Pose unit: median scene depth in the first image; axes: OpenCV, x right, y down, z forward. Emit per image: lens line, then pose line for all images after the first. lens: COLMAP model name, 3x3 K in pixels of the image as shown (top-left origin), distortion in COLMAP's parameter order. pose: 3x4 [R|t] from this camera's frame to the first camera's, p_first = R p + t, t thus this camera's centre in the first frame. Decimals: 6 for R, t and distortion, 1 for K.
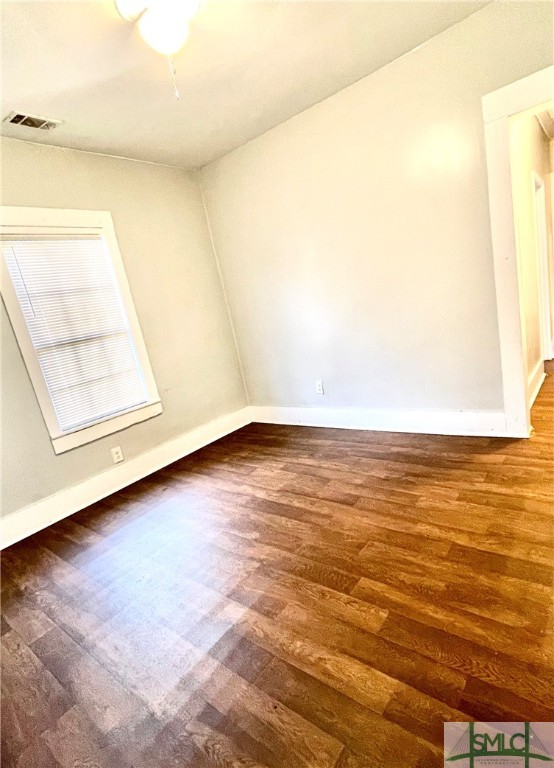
lens RADIAL K [[381.1, 0, 300.8], [0, 381.1, 428.4], [0, 0, 1]] dist [-0.002316, 0.000064]
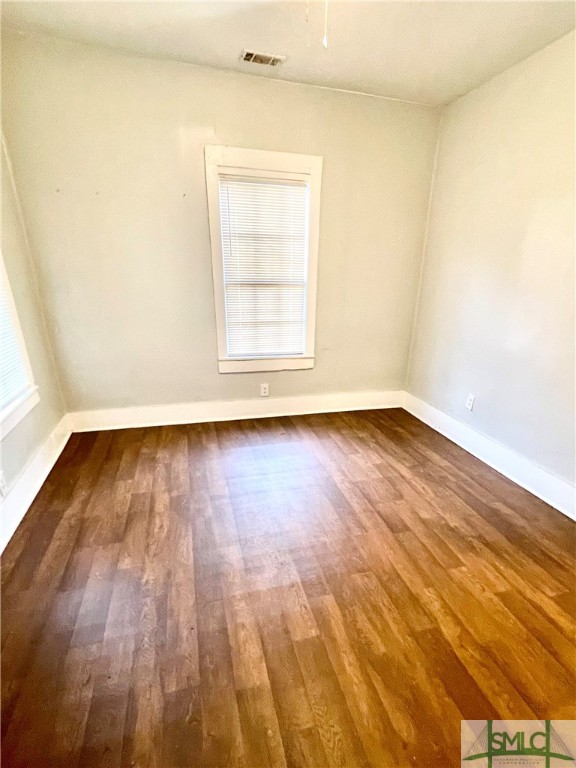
lens RADIAL K [[362.0, 0, 297.1], [0, 362.0, 469.7], [0, 0, 1]] dist [0.000544, -0.000057]
pose [[0.776074, 0.467724, -0.423016, 0.208764], [-0.356026, 0.878601, 0.318287, -0.118676], [0.520533, -0.096410, 0.848381, 0.079078]]
